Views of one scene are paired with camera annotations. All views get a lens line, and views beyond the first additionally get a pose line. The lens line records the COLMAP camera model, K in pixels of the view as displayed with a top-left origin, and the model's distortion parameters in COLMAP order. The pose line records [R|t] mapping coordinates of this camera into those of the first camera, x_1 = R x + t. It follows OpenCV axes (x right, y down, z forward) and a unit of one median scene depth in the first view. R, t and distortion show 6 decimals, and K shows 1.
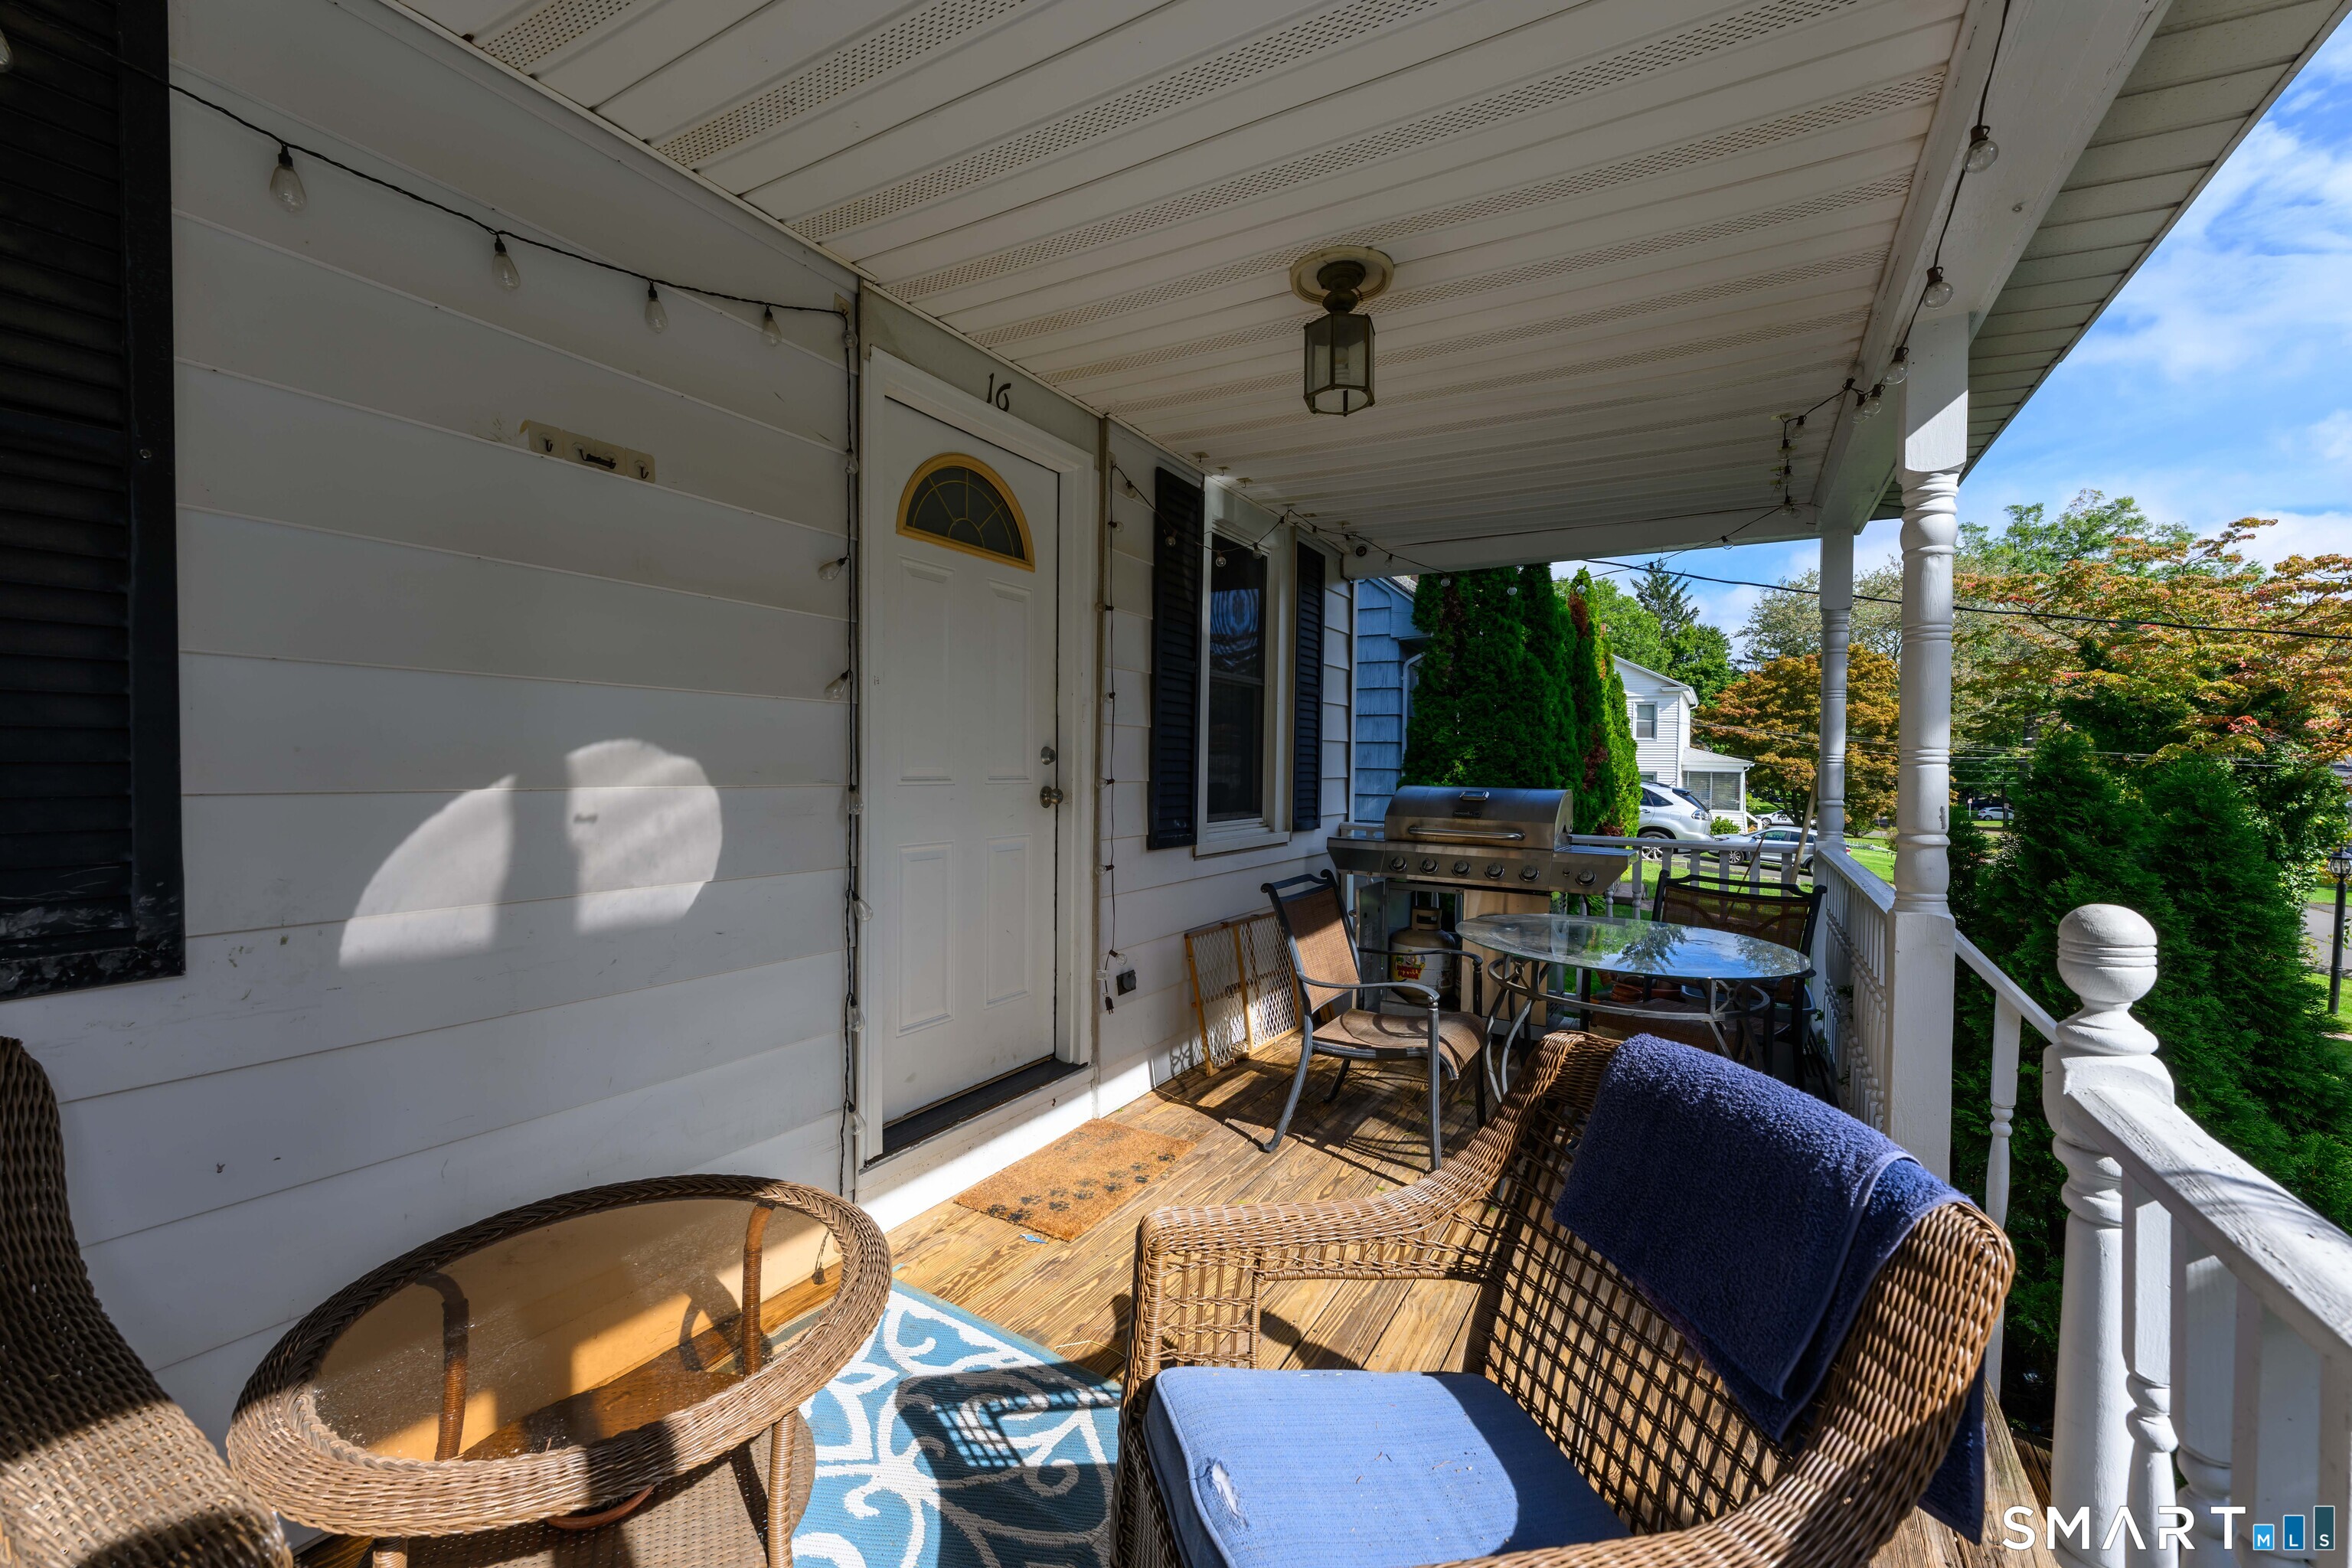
lens RADIAL K [[938.9, 0, 1169.8], [0, 938.9, 777.3], [0, 0, 1]] dist [0.029046, -0.000712]
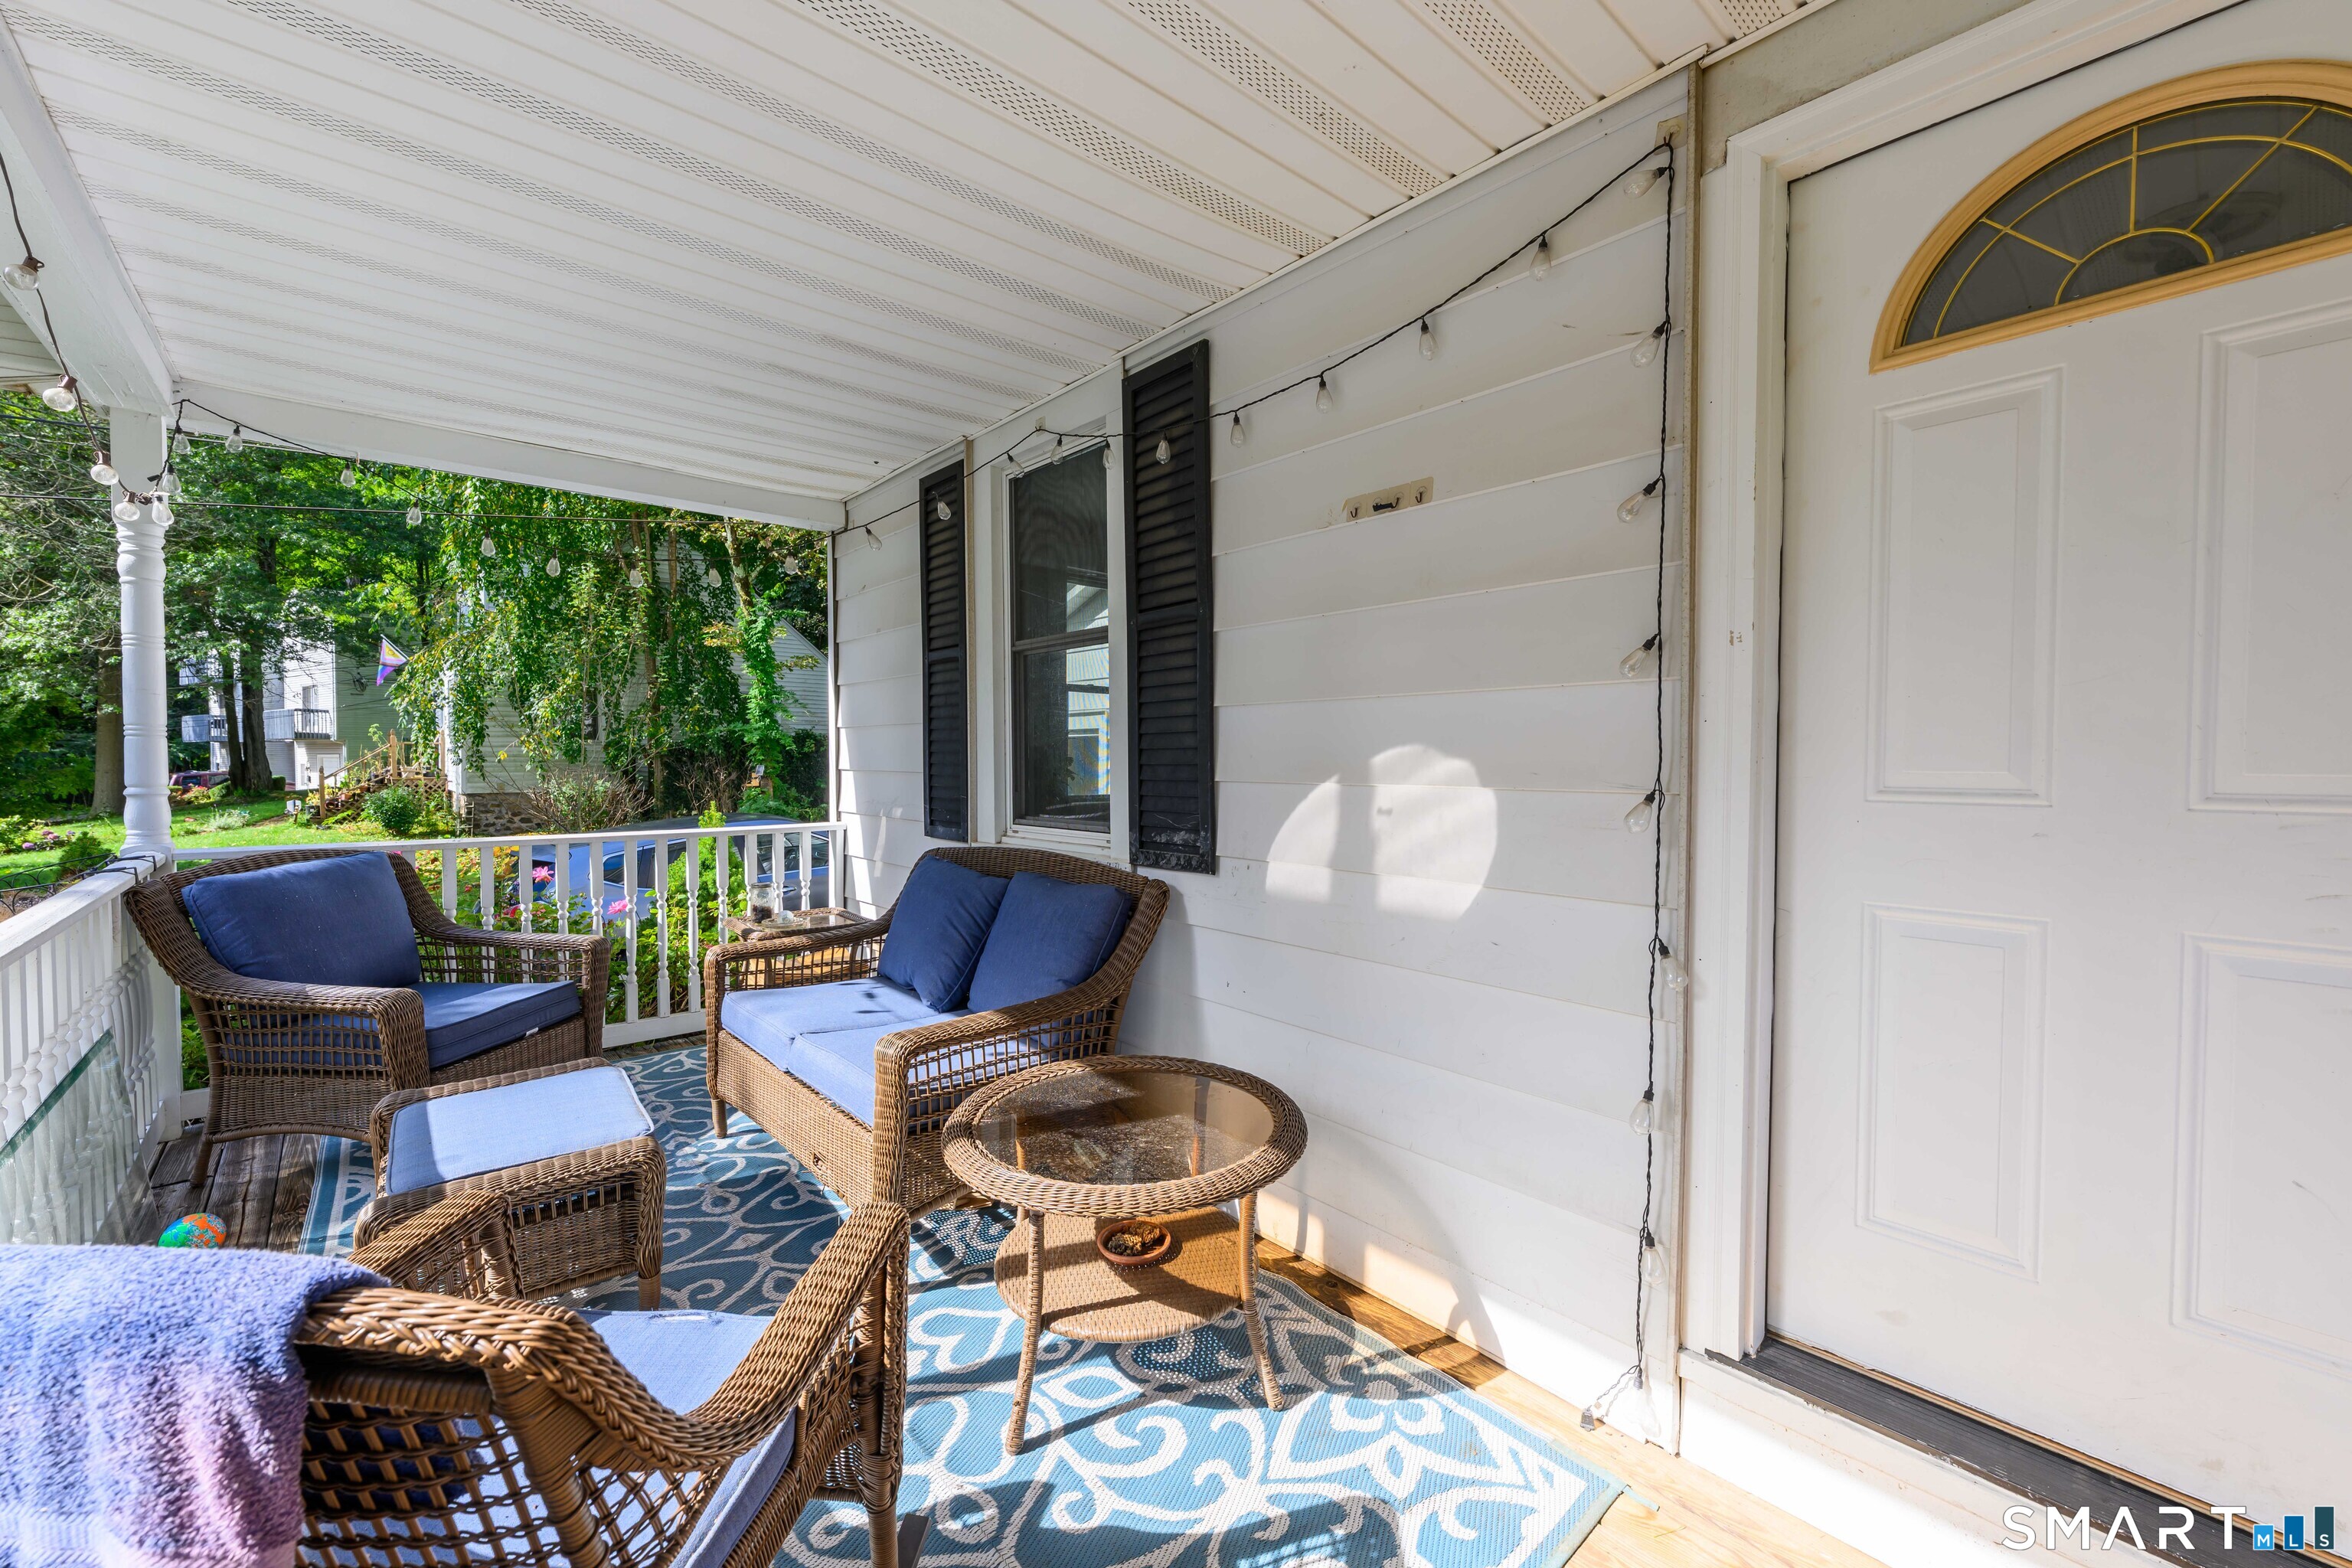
lens RADIAL K [[963.4, 0, 1179.5], [0, 963.4, 776.4], [0, 0, 1]] dist [-0.001230, -0.000402]
pose [[-0.313004, 0.003198, -0.949746, 0.573151], [-0.016016, 0.999834, 0.008646, -0.006352], [0.949617, 0.017918, -0.312901, 1.076919]]
